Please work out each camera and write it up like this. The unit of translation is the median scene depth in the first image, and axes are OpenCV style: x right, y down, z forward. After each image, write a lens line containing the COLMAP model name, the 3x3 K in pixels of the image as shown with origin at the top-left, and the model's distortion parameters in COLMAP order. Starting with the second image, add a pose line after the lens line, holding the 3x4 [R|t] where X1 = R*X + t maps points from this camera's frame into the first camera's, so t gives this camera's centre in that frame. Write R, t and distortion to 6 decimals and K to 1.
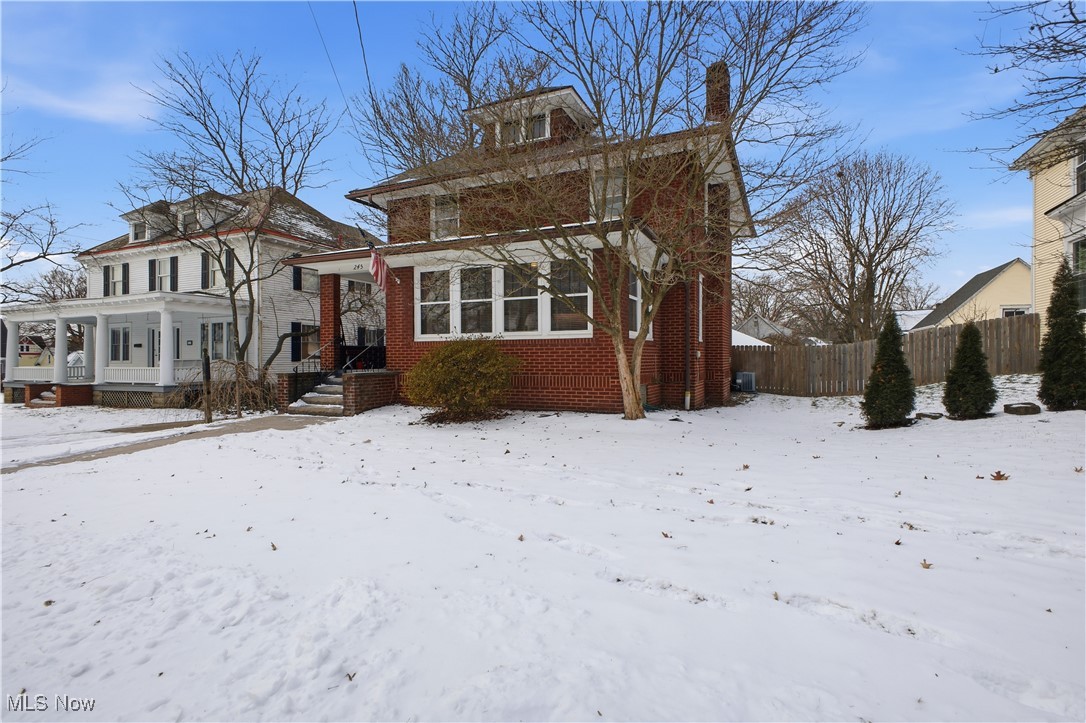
lens RADIAL K [[532.2, 0, 544.9], [0, 532.2, 376.8], [0, 0, 1]] dist [0.000739, -0.000038]
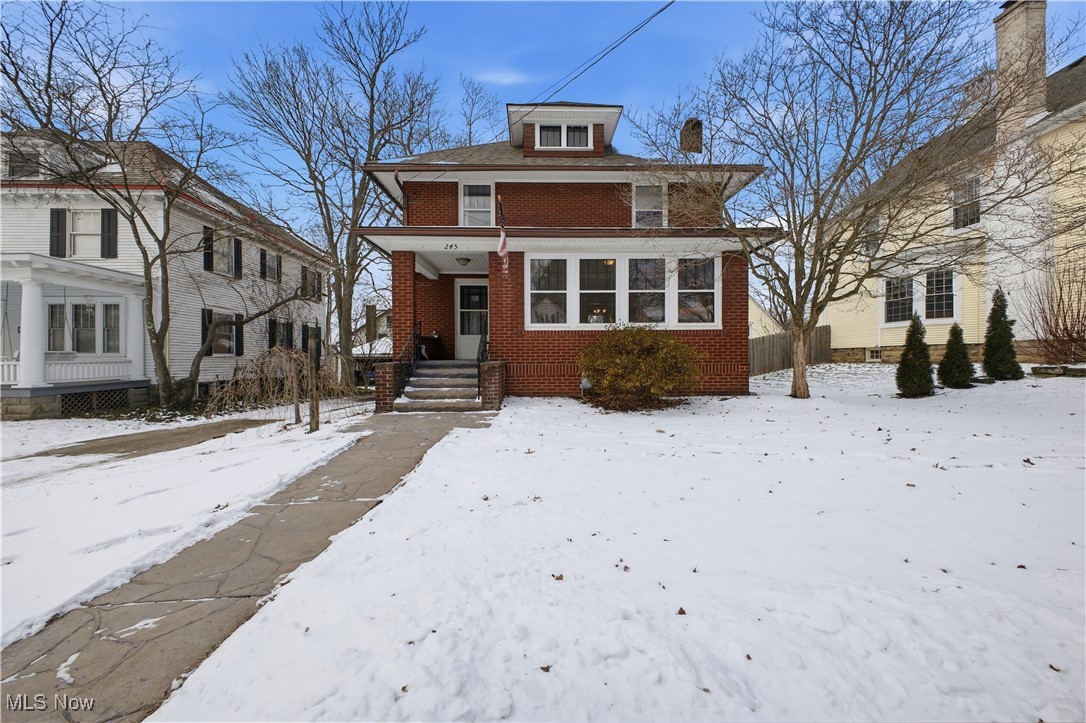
lens RADIAL K [[447.6, 0, 543.0], [0, 447.6, 361.5], [0, 0, 1]] dist [0.000832, 0.000256]
pose [[0.900840, -0.008092, 0.434075, -0.589770], [0.014152, 0.999842, -0.010732, 0.000168], [-0.433920, 0.015811, 0.900813, 0.260440]]
